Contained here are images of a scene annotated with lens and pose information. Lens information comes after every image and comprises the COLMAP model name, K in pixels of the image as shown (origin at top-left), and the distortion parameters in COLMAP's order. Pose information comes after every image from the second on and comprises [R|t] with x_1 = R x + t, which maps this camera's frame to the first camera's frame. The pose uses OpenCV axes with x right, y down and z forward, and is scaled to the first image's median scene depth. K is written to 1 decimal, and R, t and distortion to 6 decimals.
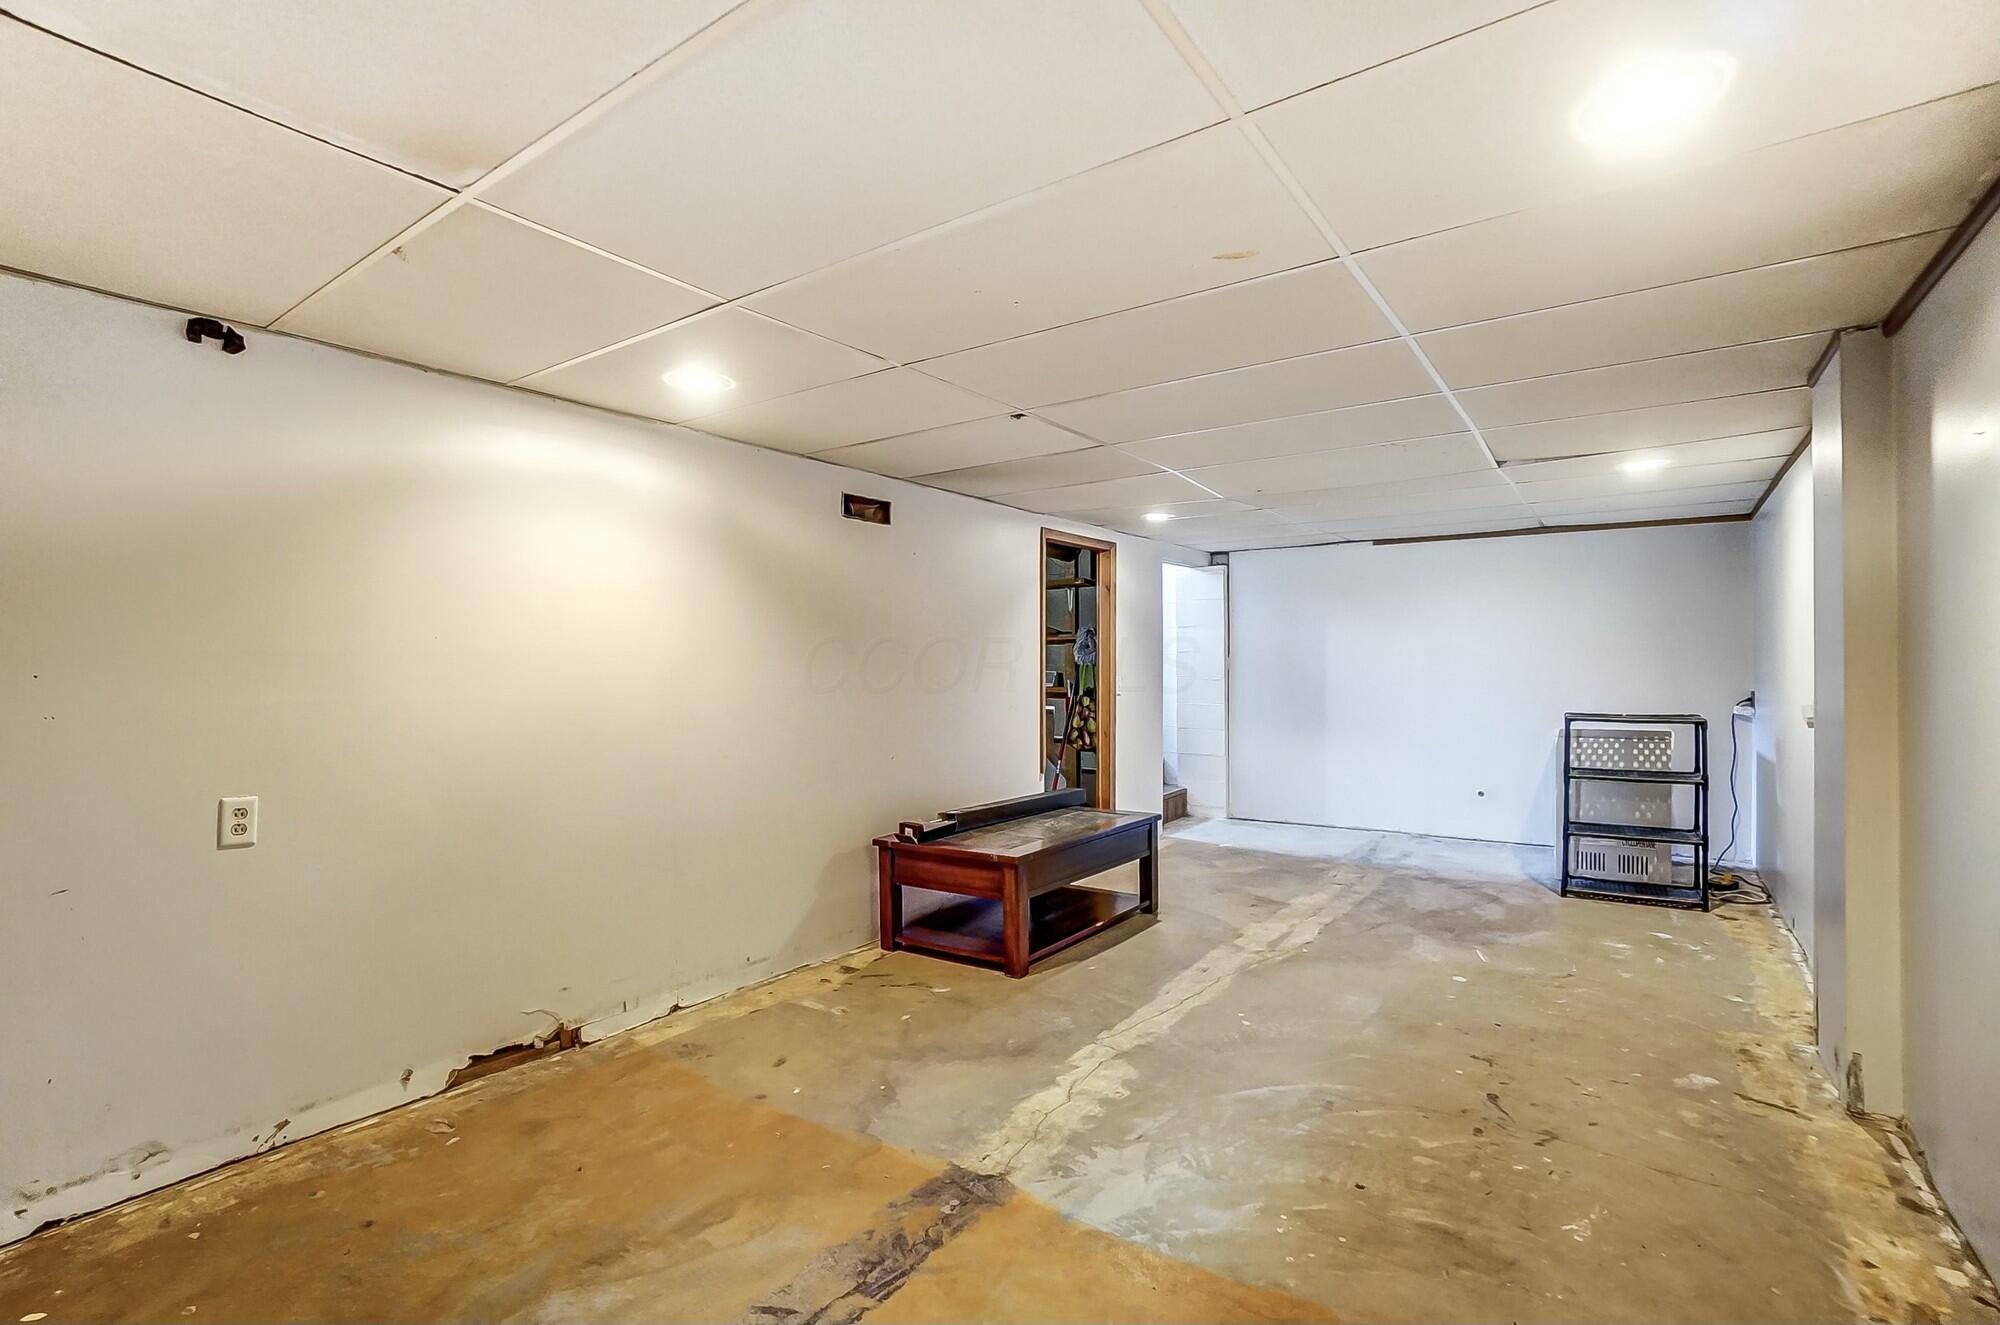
lens RADIAL K [[929.4, 0, 987.8], [0, 929.4, 666.9], [0, 0, 1]] dist [-0.068232, 0.027486]
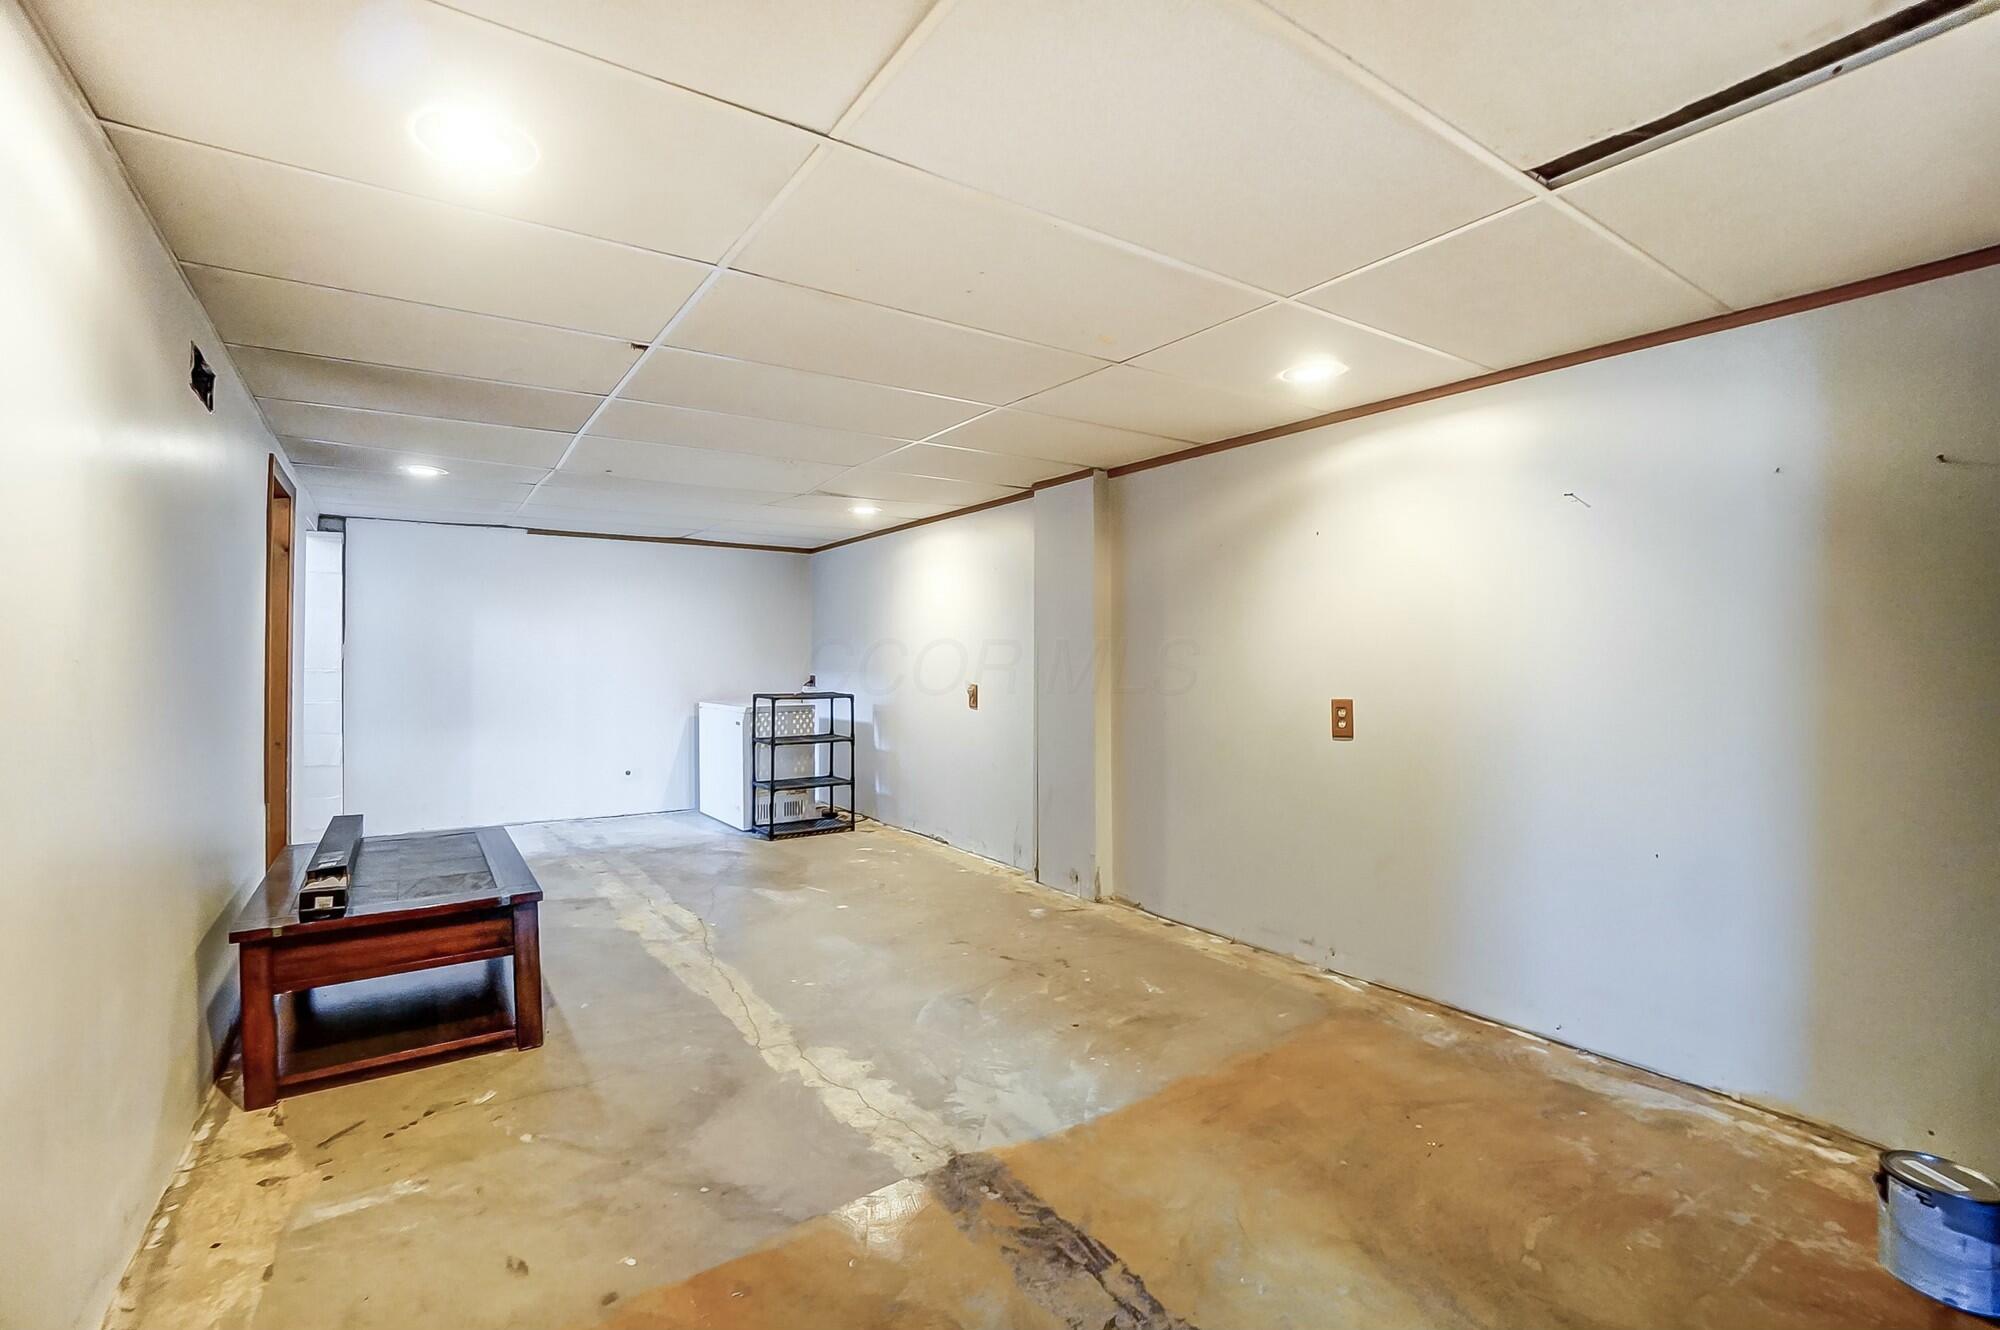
lens RADIAL K [[885.2, 0, 1000.0], [0, 885.2, 665.0], [0, 0, 1]] dist [-0.063967, 0.021299]
pose [[0.341780, -0.001495, 0.939779, -0.618657], [-0.001075, 0.999997, 0.001982, 0.013158], [-0.939779, -0.001687, 0.341778, 0.451040]]
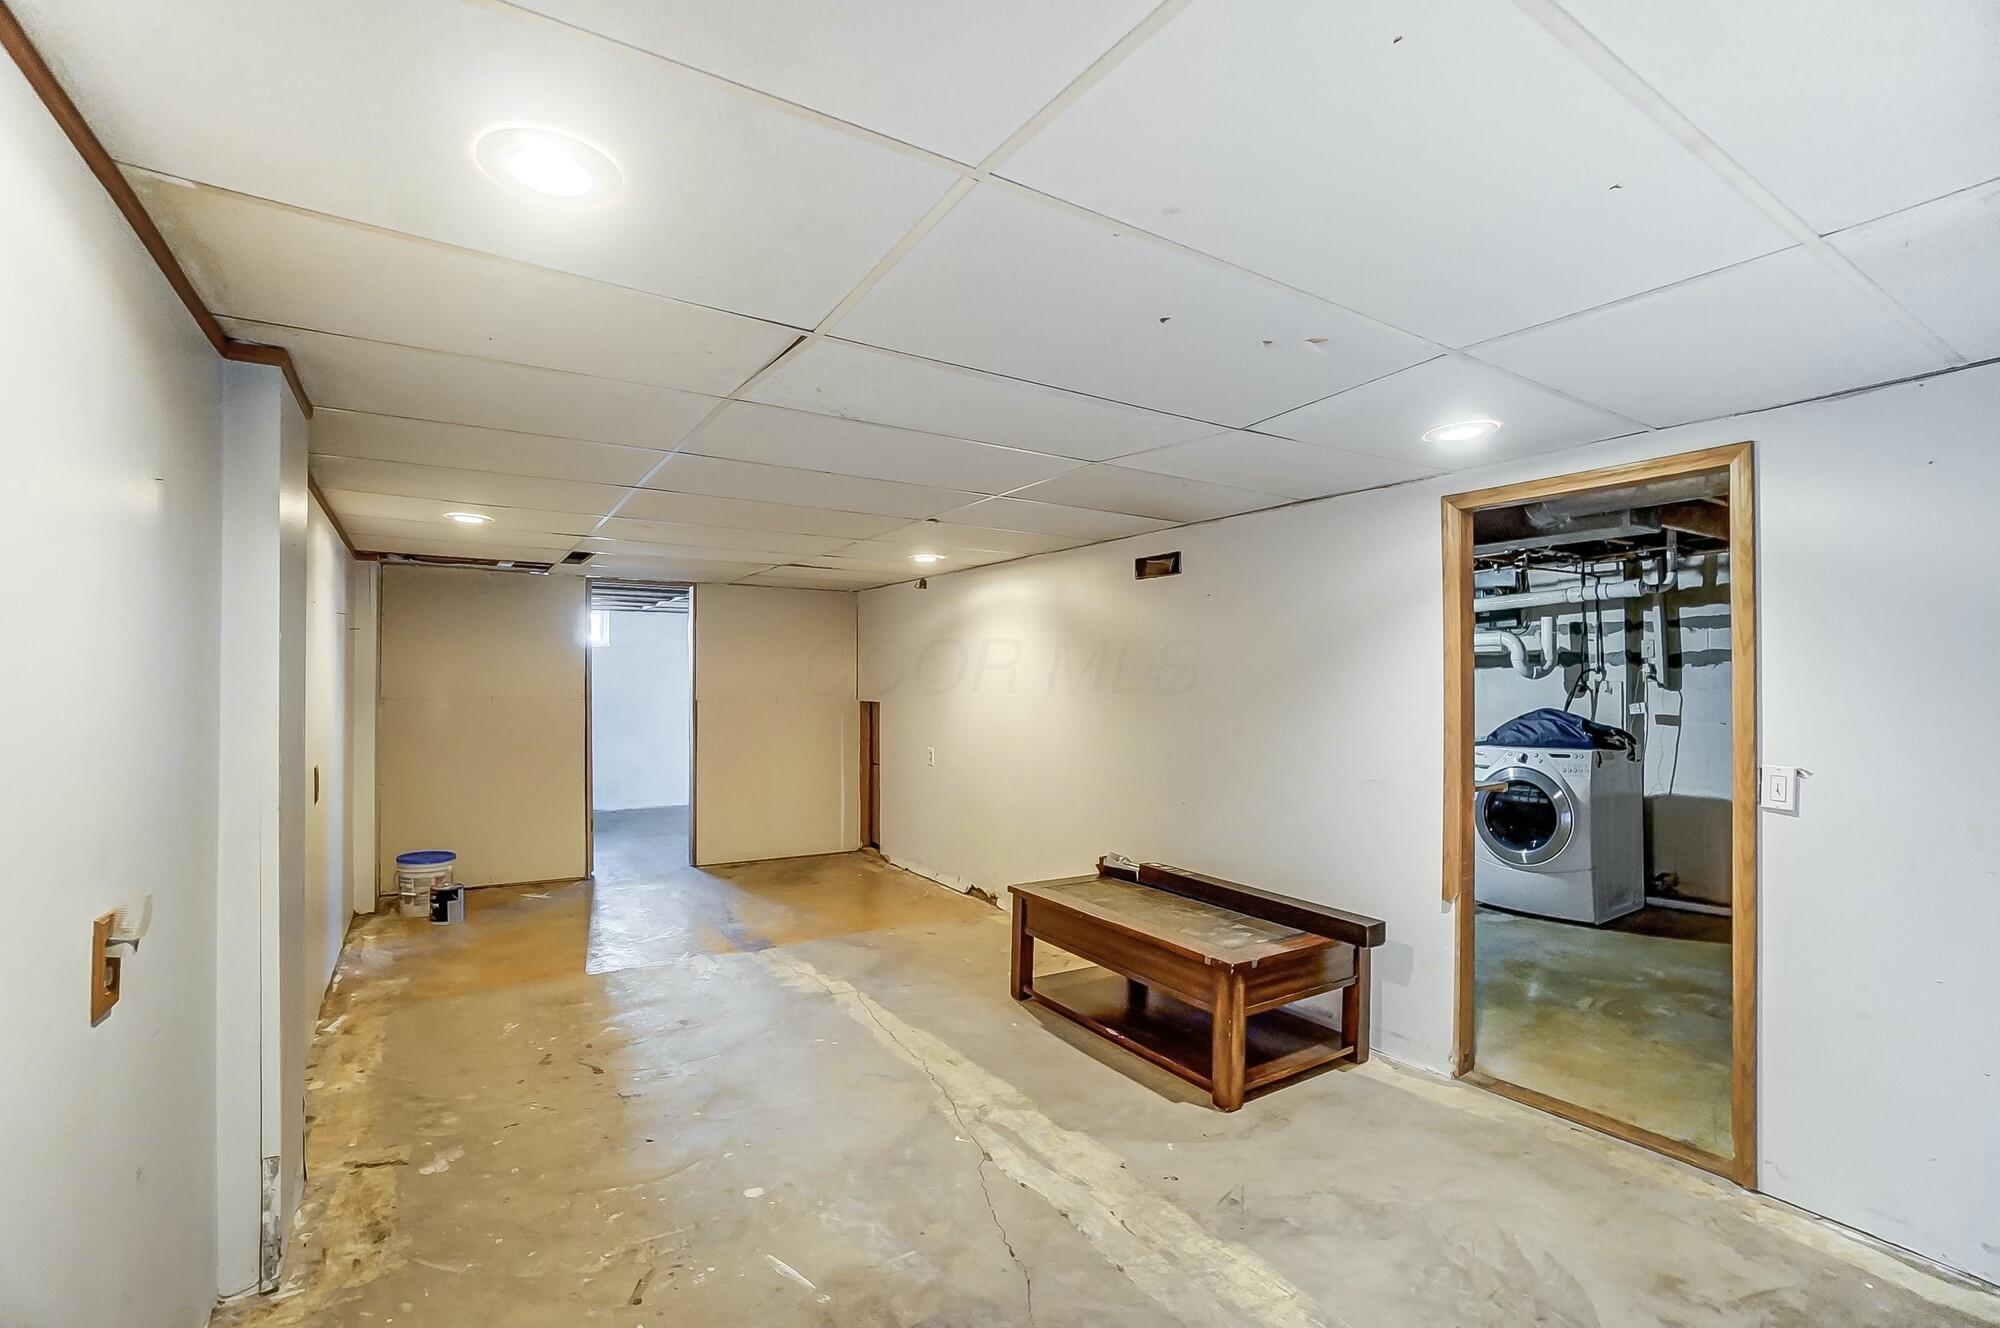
lens RADIAL K [[929.4, 0, 987.8], [0, 929.4, 668.4], [0, 0, 1]] dist [-0.068232, 0.027486]
pose [[-0.390234, -0.007128, -0.920688, 1.261735], [-0.000758, 0.999972, -0.007421, -0.057088], [0.920715, -0.002198, -0.390228, 1.662494]]
